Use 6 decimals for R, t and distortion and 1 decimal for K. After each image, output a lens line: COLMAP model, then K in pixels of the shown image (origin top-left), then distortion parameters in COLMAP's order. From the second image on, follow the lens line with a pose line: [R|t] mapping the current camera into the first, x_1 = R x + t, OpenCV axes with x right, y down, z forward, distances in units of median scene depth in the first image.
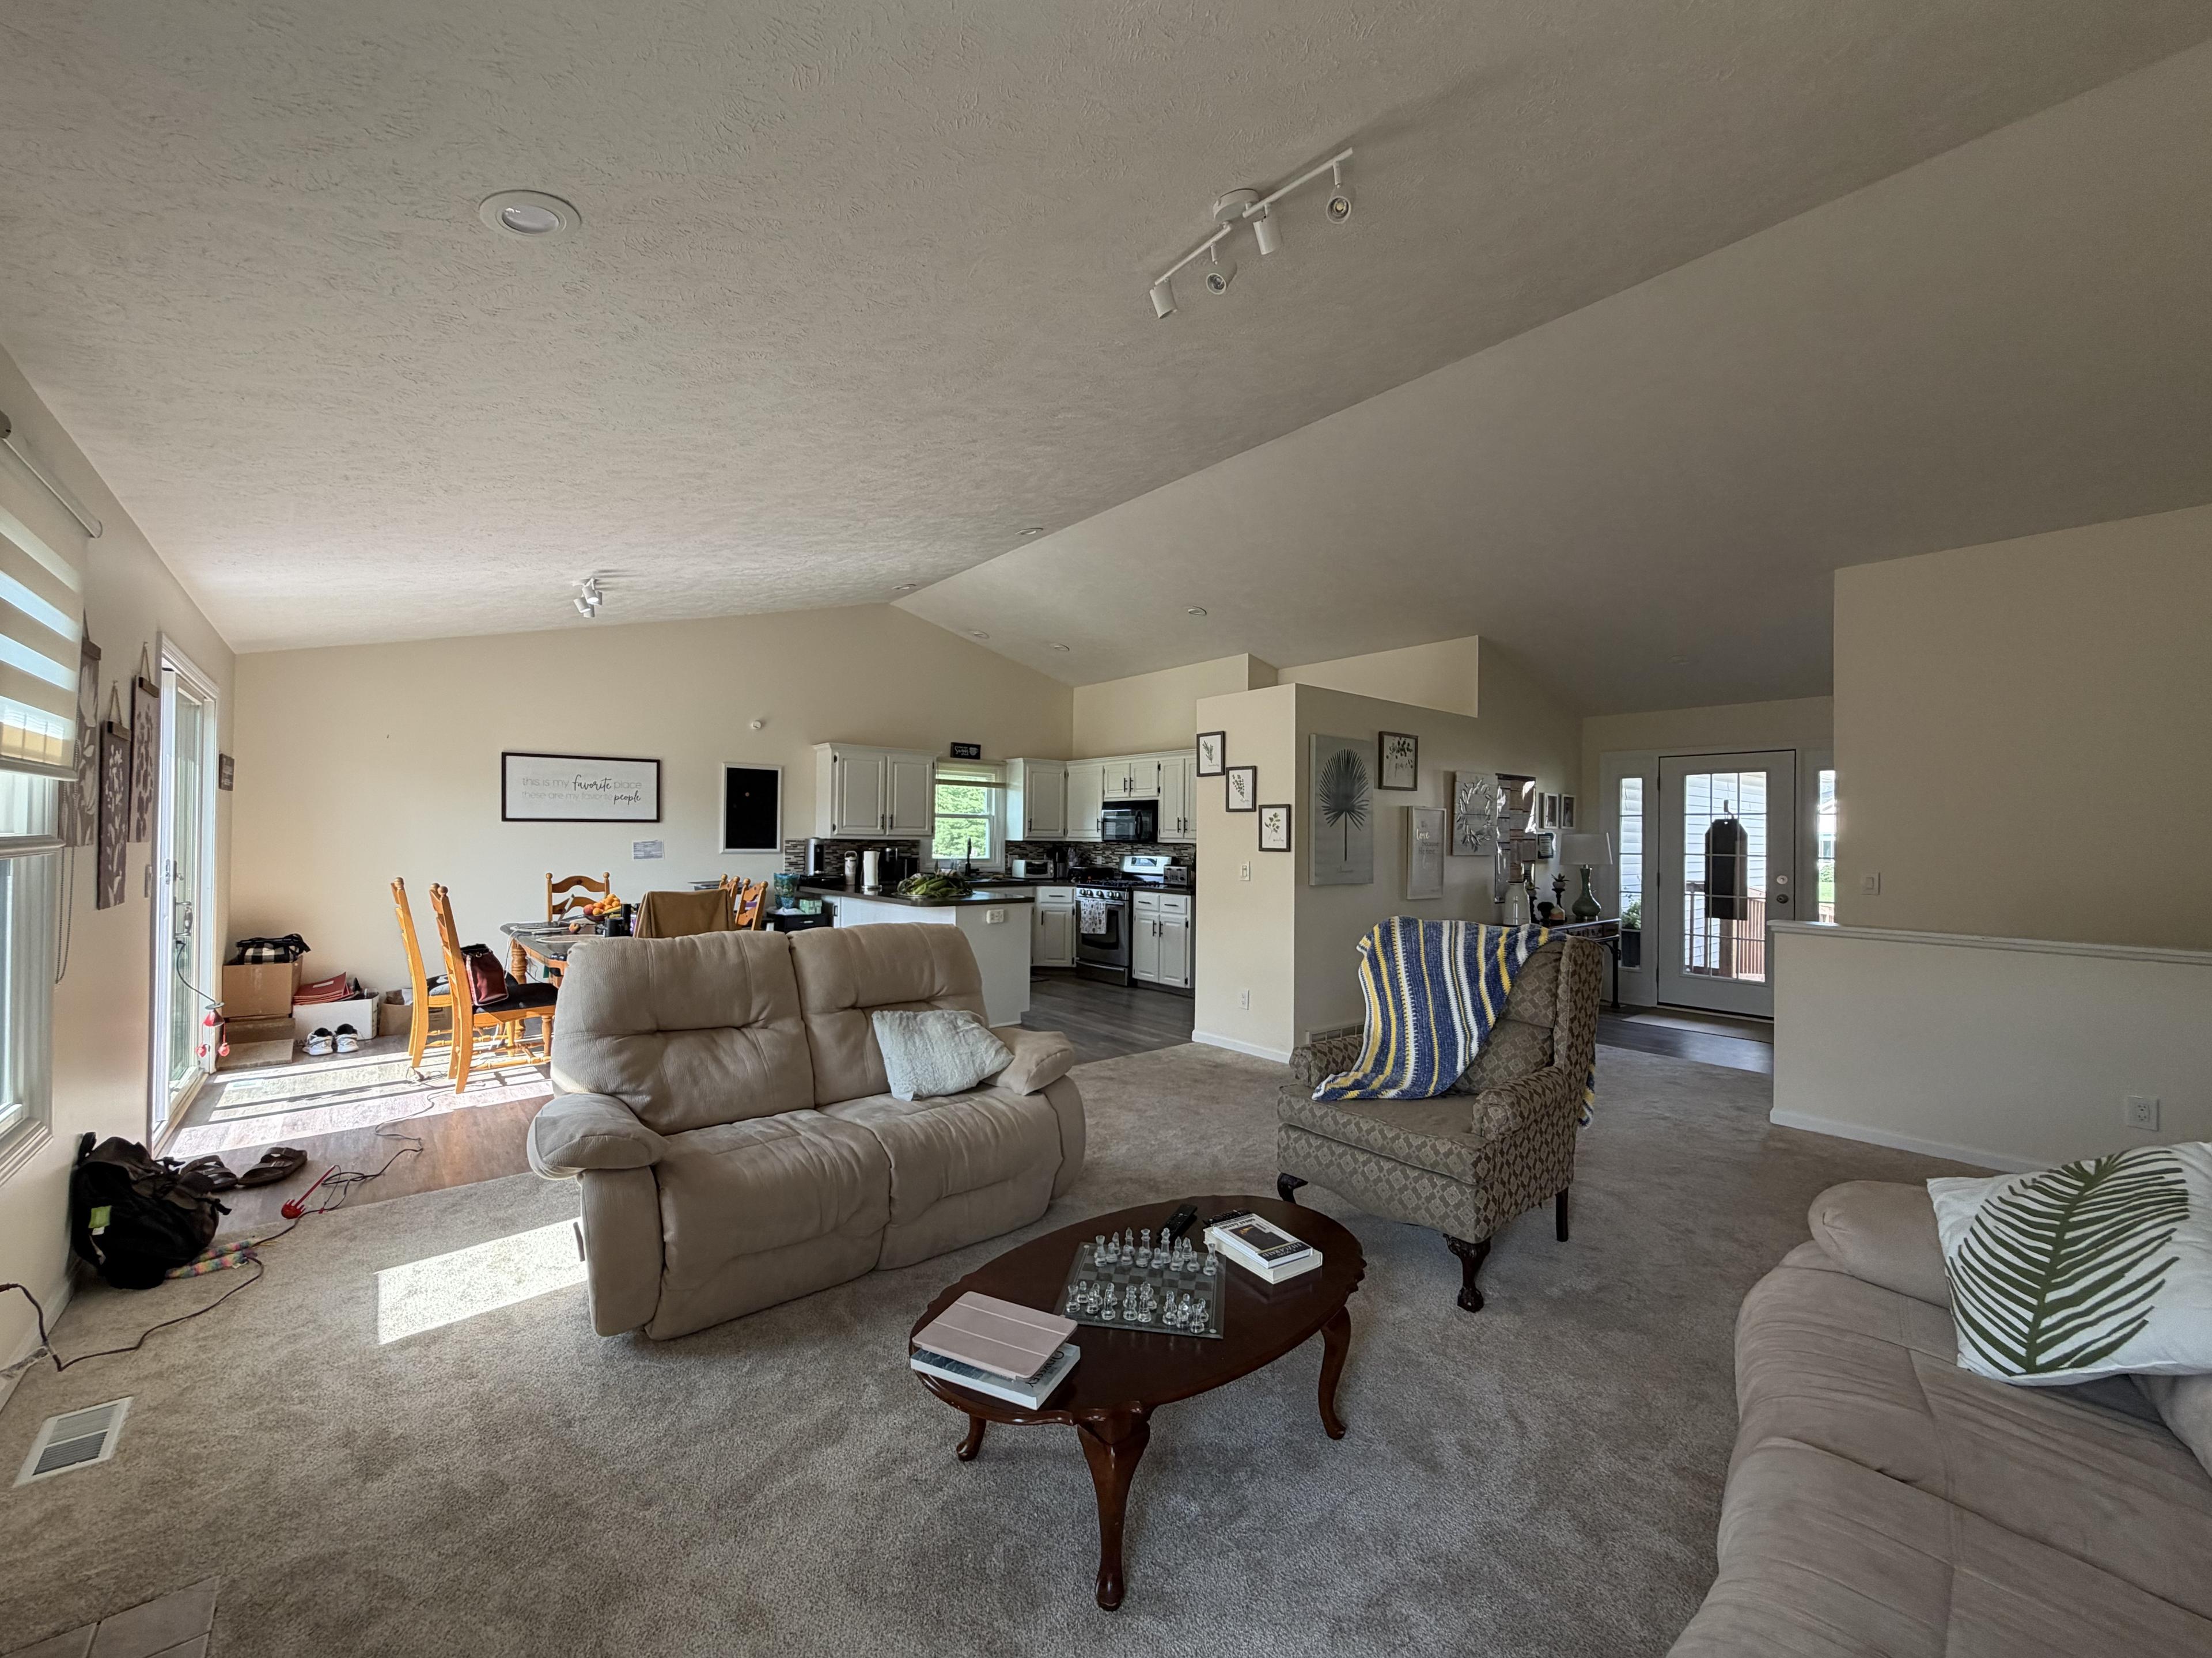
lens RADIAL K [[903.1, 0, 1095.6], [0, 903.1, 829.8], [0, 0, 1]] dist [-0.000112, -0.000054]
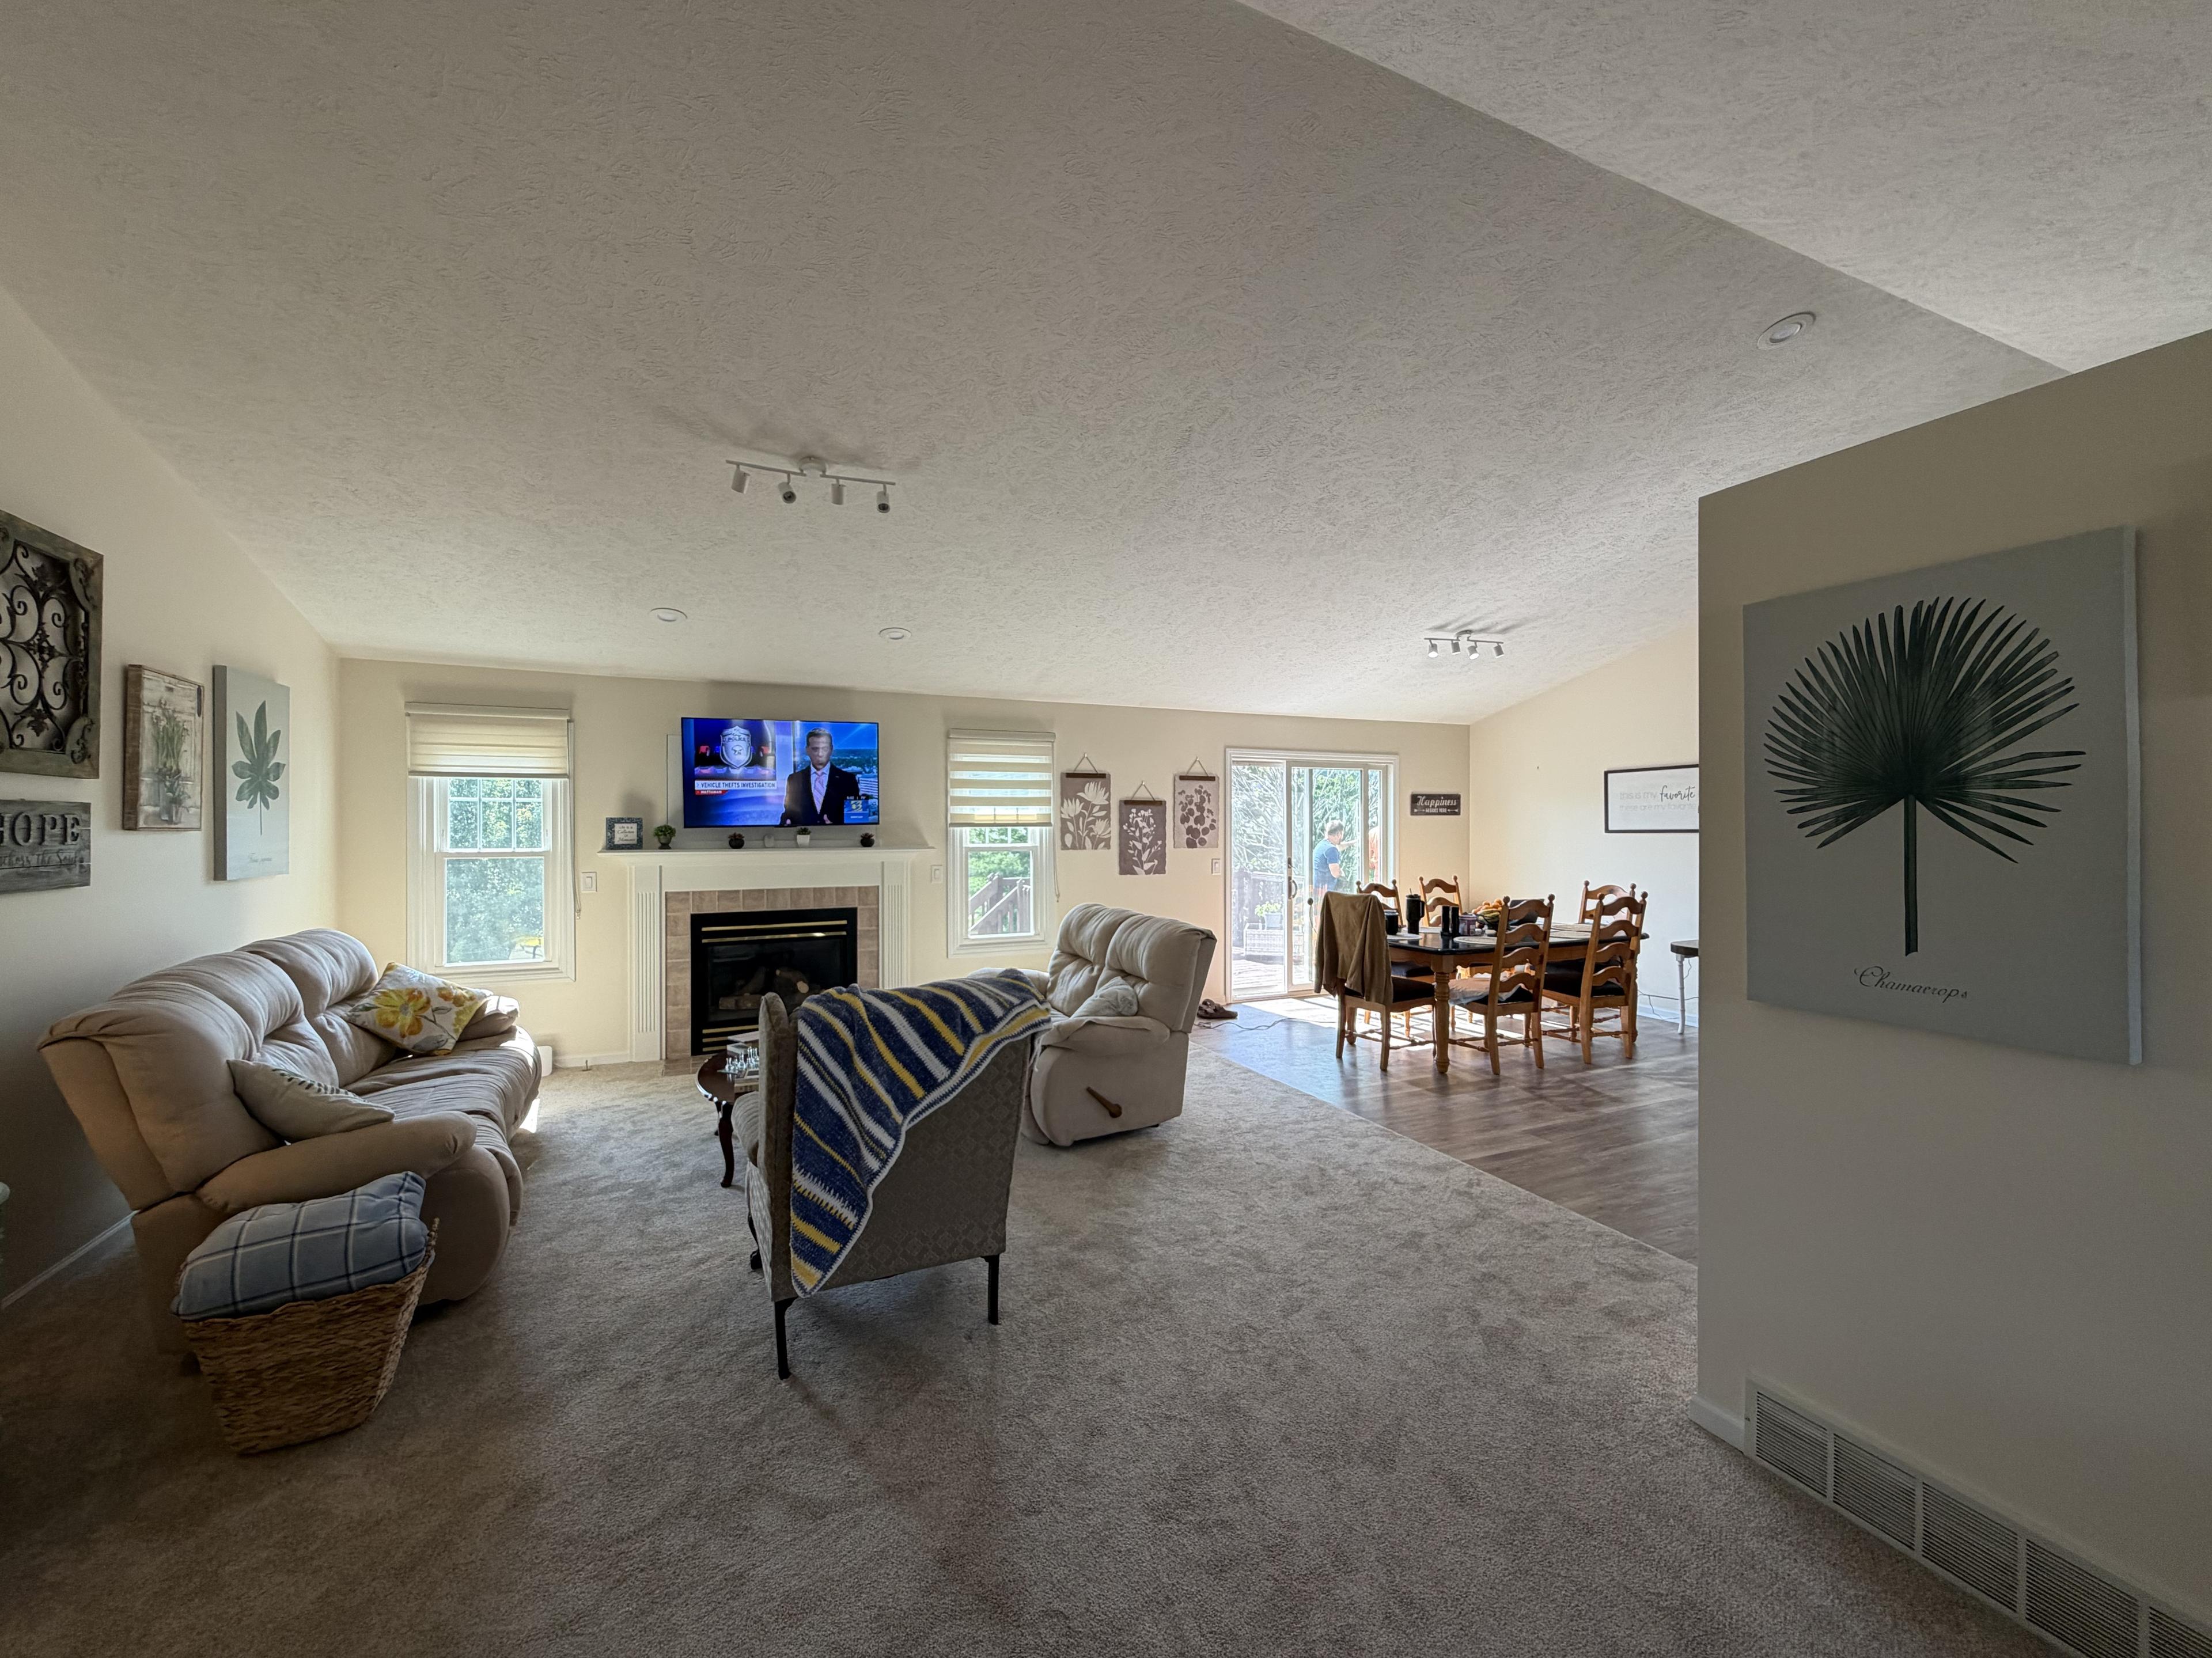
lens RADIAL K [[903.1, 0, 1111.2], [0, 903.1, 828.7], [0, 0, 1]] dist [-0.000112, -0.000054]
pose [[-0.254443, -0.008168, -0.967053, 0.490590], [0.005330, 0.999937, -0.009848, -0.006033], [0.967073, -0.007660, -0.254384, 0.600536]]
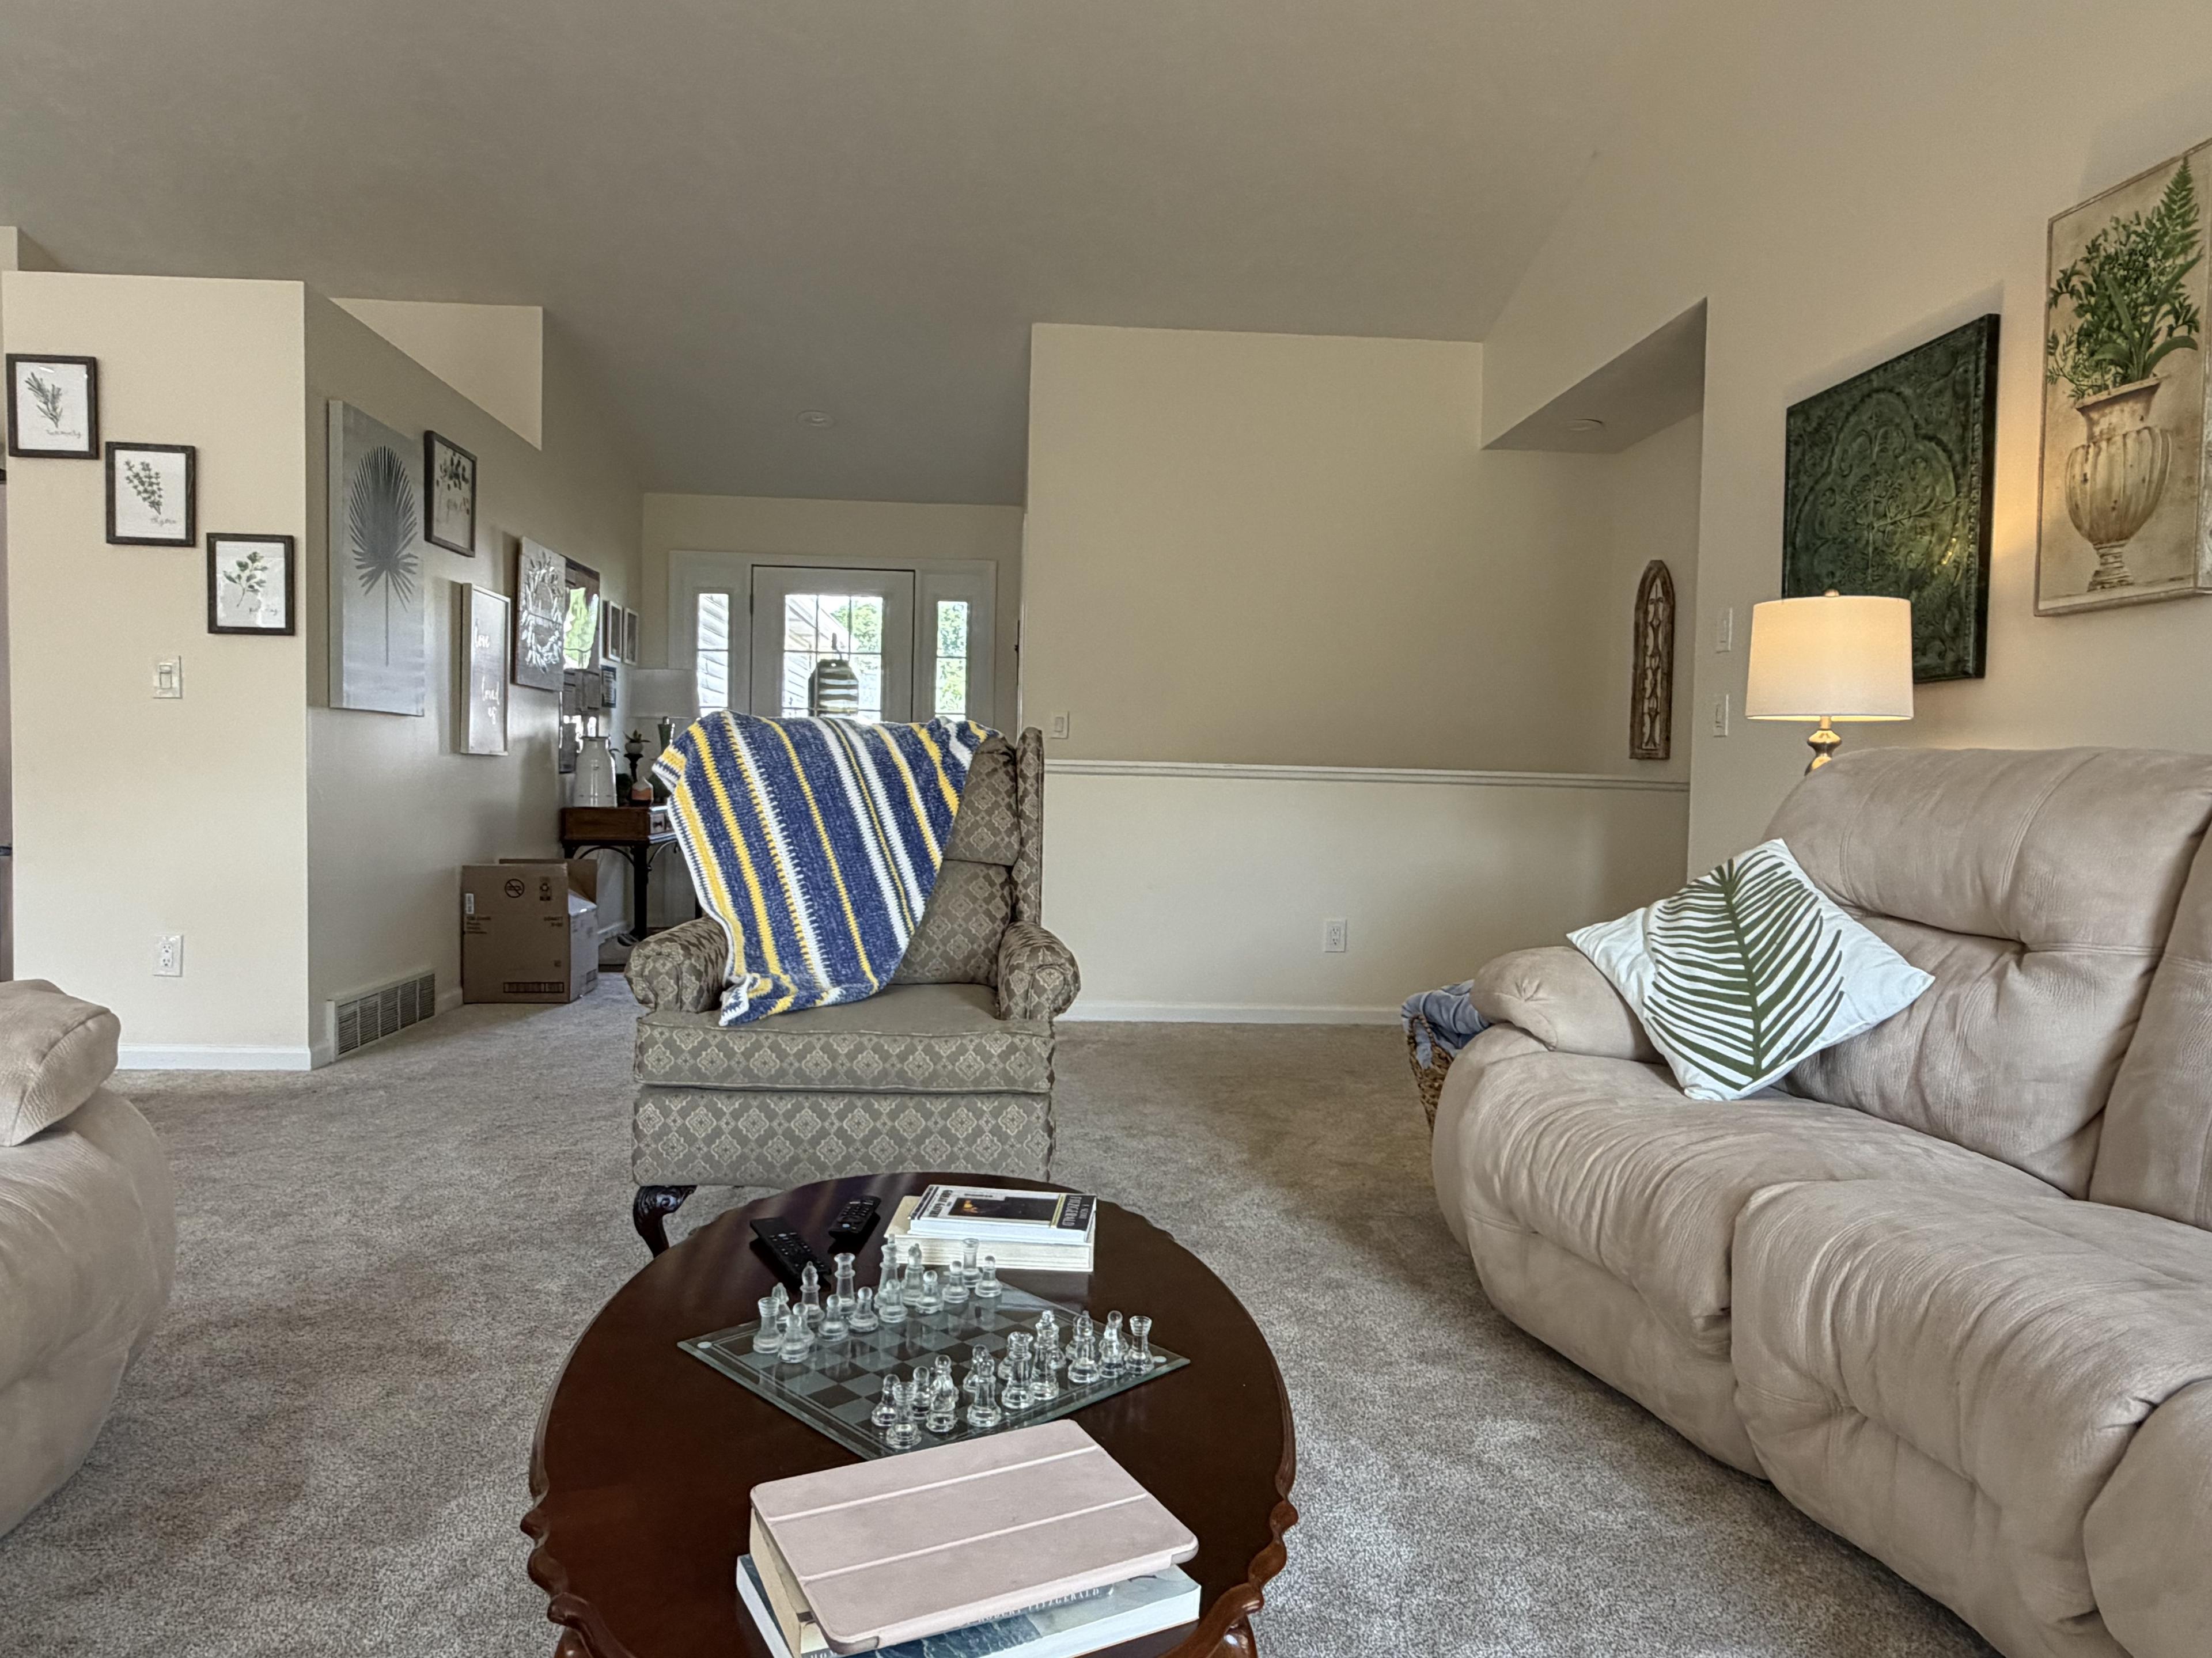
lens RADIAL K [[1442.7, 0, 1093.7], [0, 1442.7, 832.7], [0, 0, 1]] dist [-0.001809, 0.002315]
pose [[0.576344, -0.029758, 0.816665, -0.121440], [-0.023289, 0.998333, 0.052814, 0.056041], [-0.816875, -0.049458, 0.574690, 0.143313]]
